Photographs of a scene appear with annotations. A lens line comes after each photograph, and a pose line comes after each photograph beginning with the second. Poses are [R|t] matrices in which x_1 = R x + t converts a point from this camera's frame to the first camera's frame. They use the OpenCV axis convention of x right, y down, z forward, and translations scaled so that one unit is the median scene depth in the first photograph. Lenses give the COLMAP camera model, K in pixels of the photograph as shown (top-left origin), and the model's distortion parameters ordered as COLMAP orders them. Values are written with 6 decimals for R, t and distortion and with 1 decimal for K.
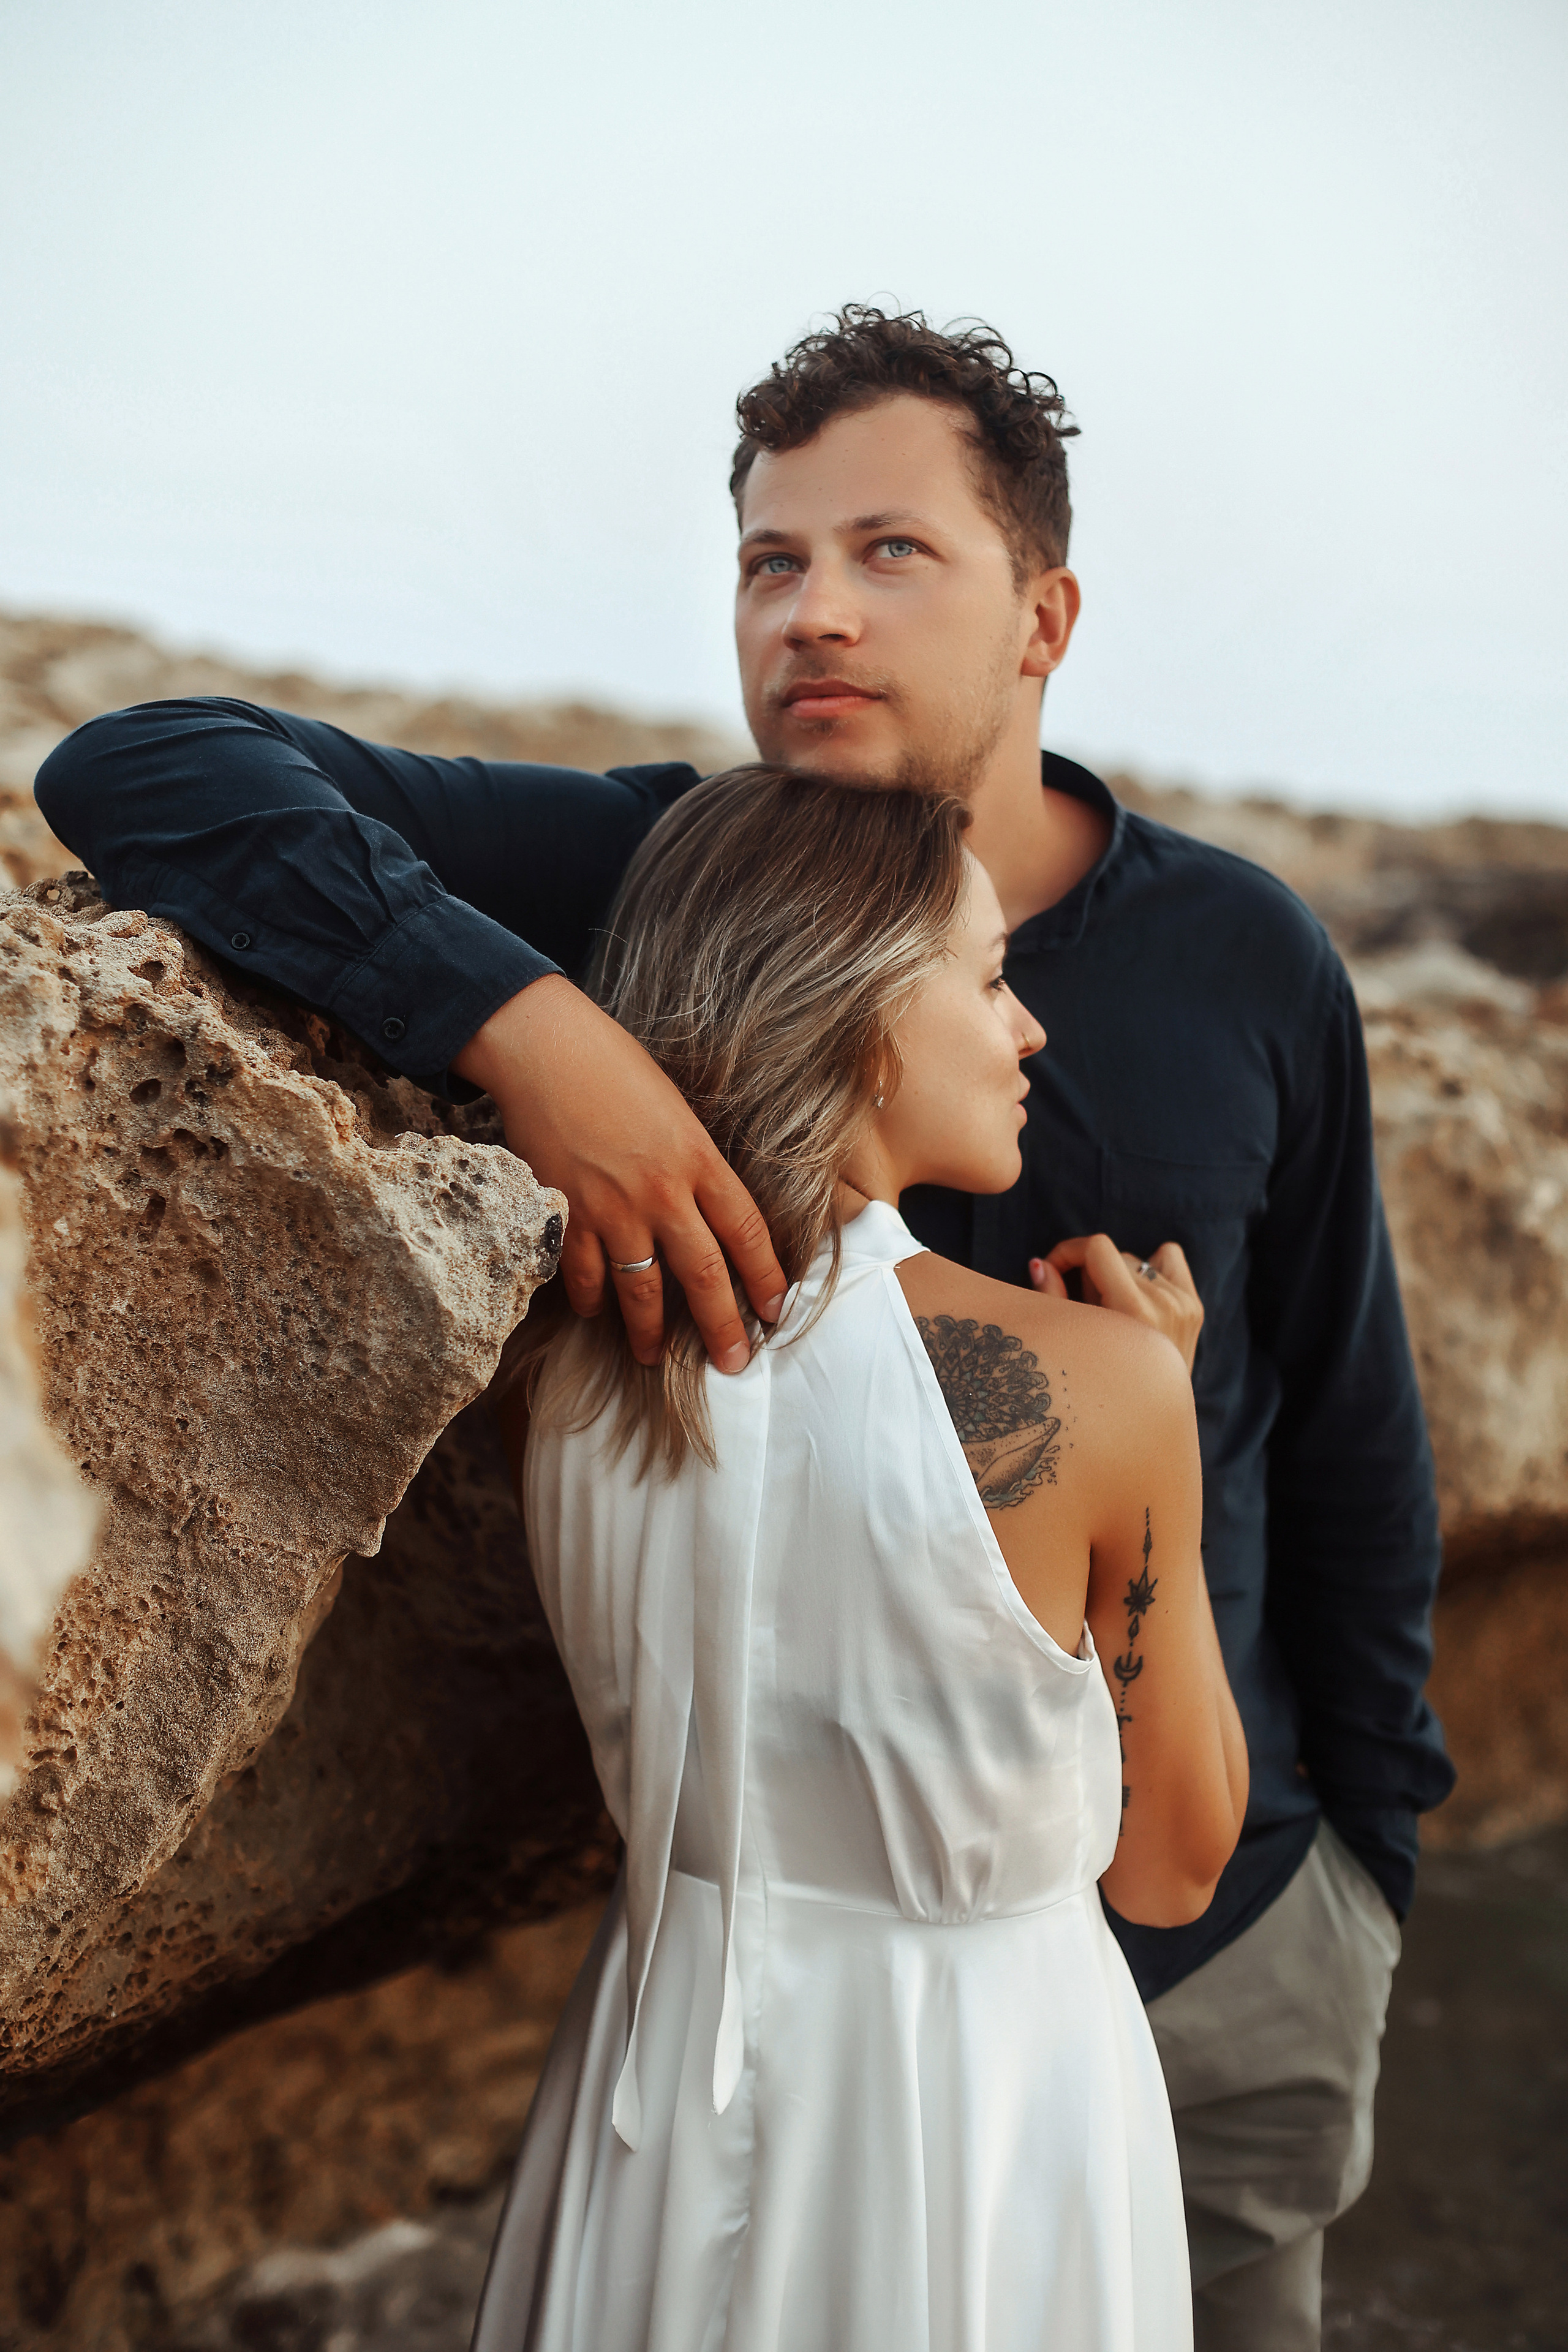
lens RADIAL K [[3453.4, 0, 784.8], [0, 3453.4, 1176.0], [0, 0, 1]] dist [-0.059475, 0.000000]
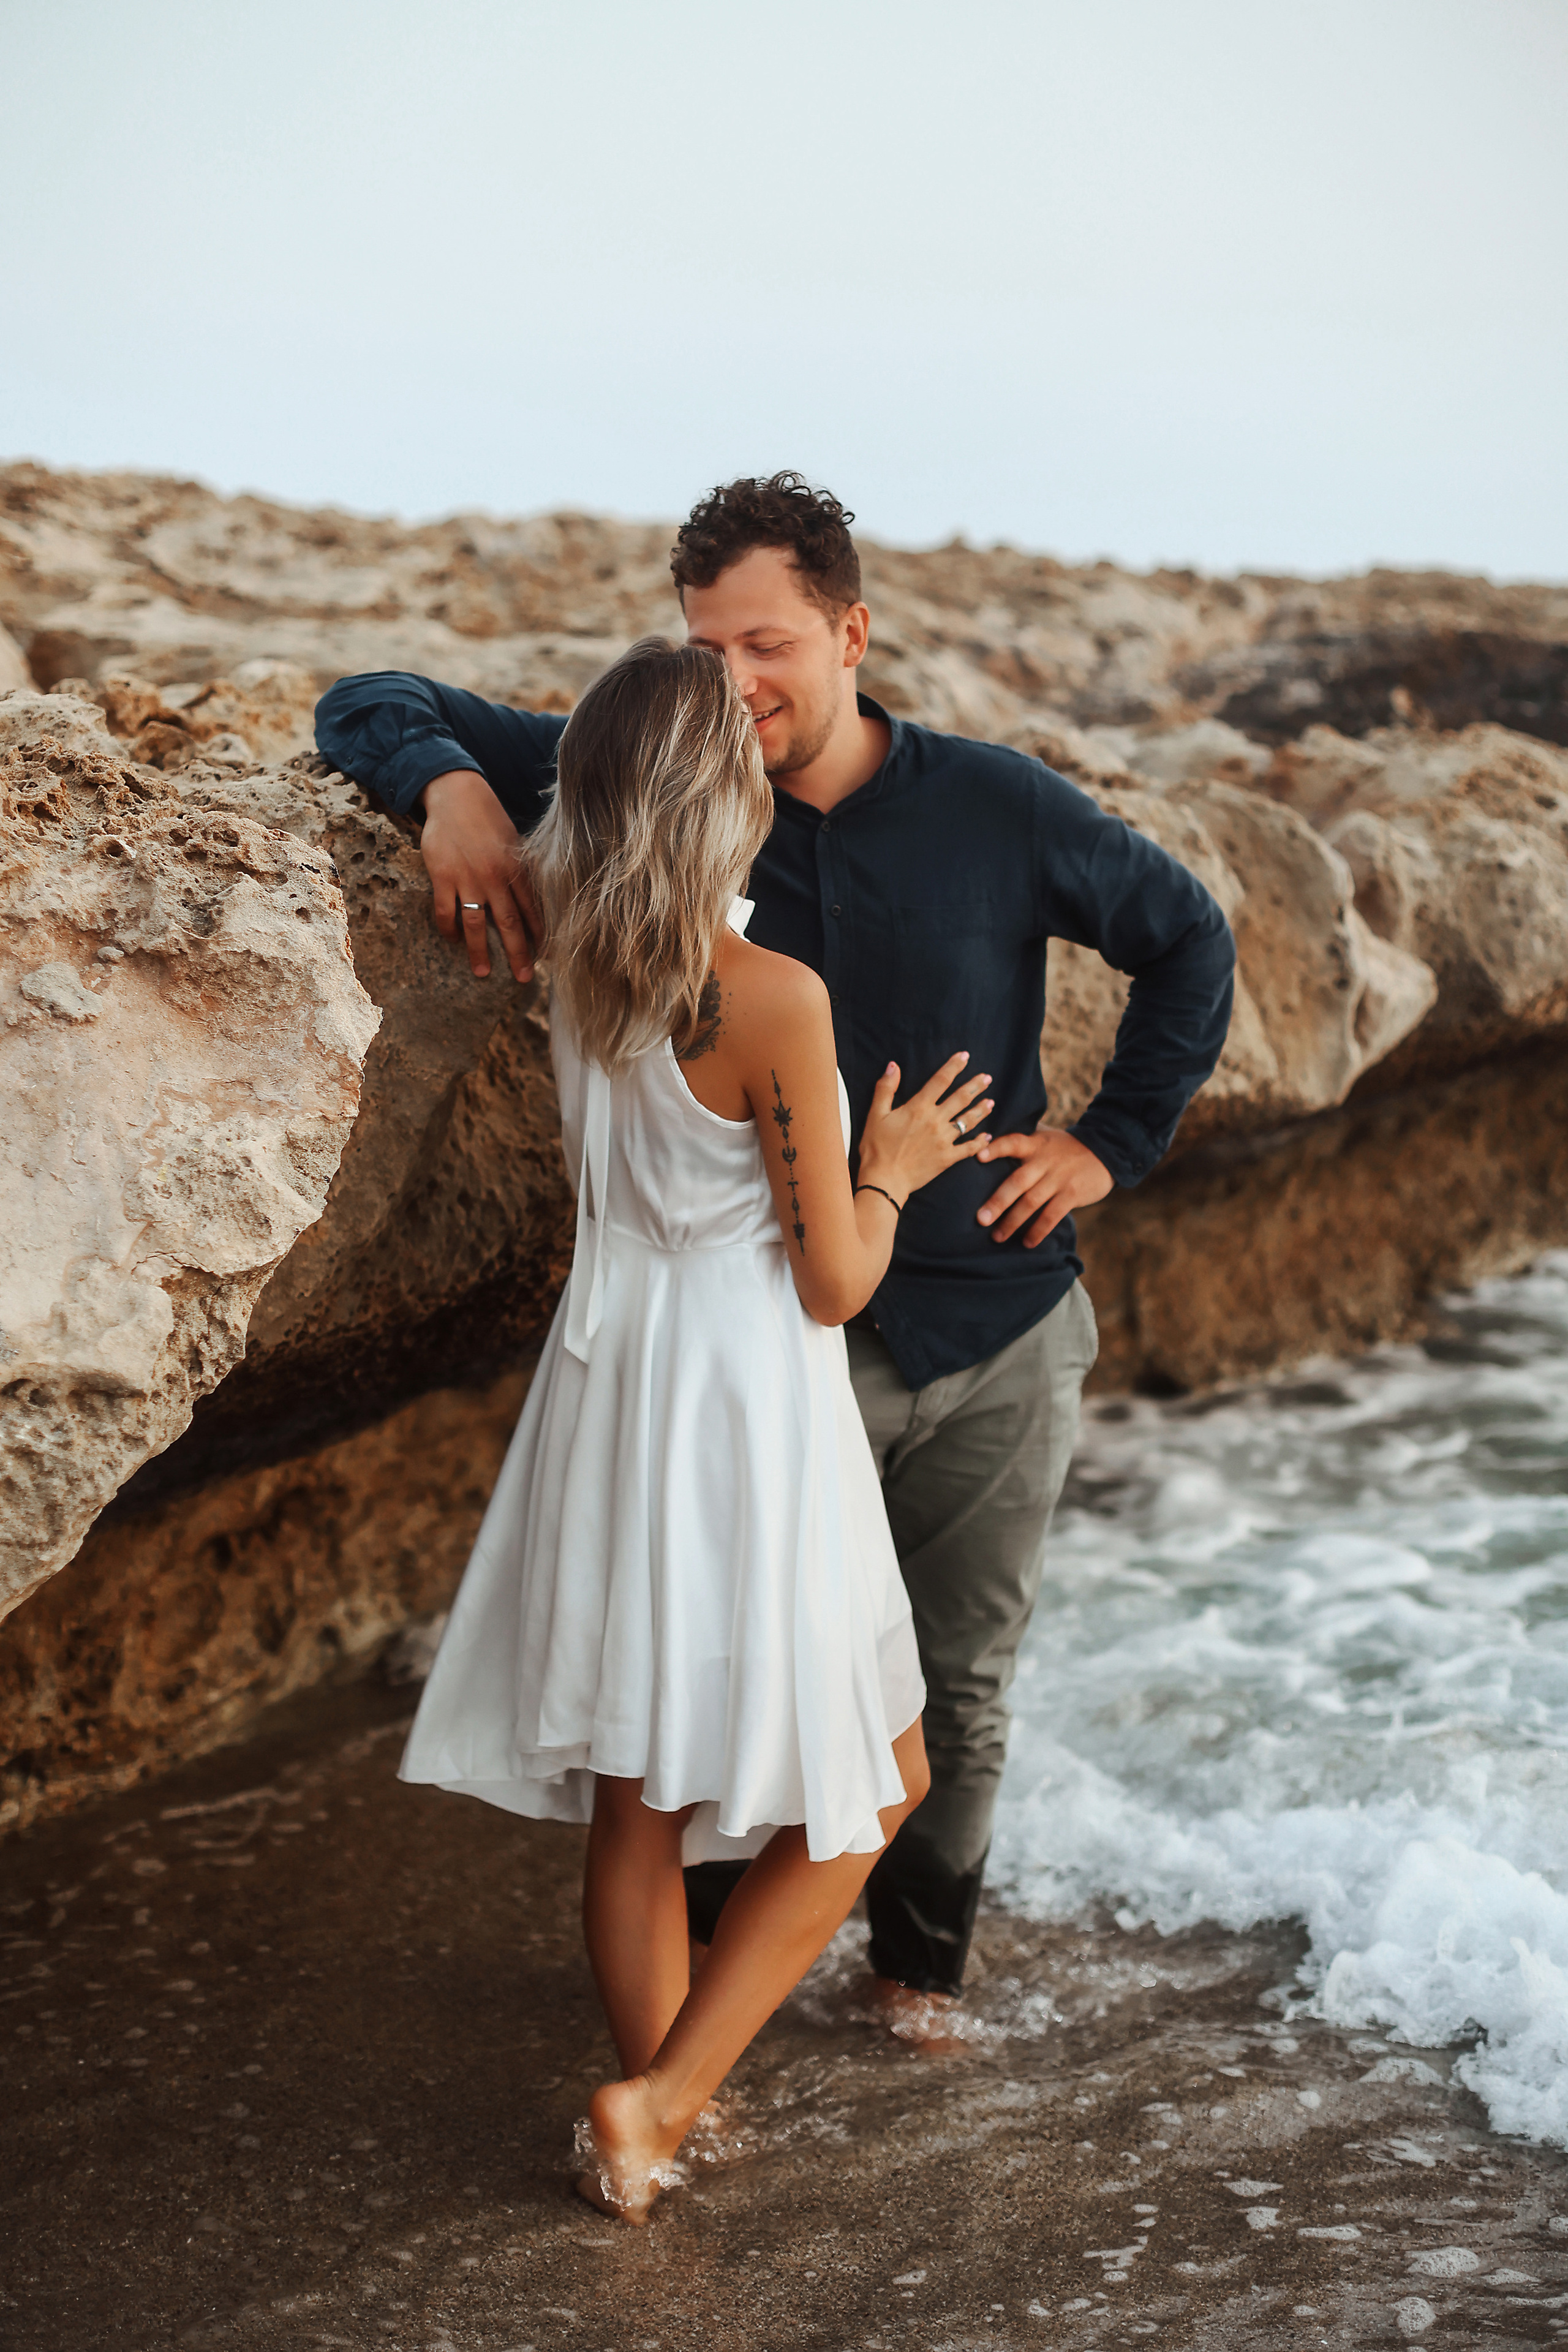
lens RADIAL K [[3453.4, 0, 788.1], [0, 3453.4, 1164.0], [0, 0, 1]] dist [-0.059475, 0.000000]
pose [[0.998863, -0.046892, -0.008589, 0.082931], [0.047349, 0.996794, 0.064497, 0.036155], [0.005537, -0.064830, 0.997881, -1.049292]]
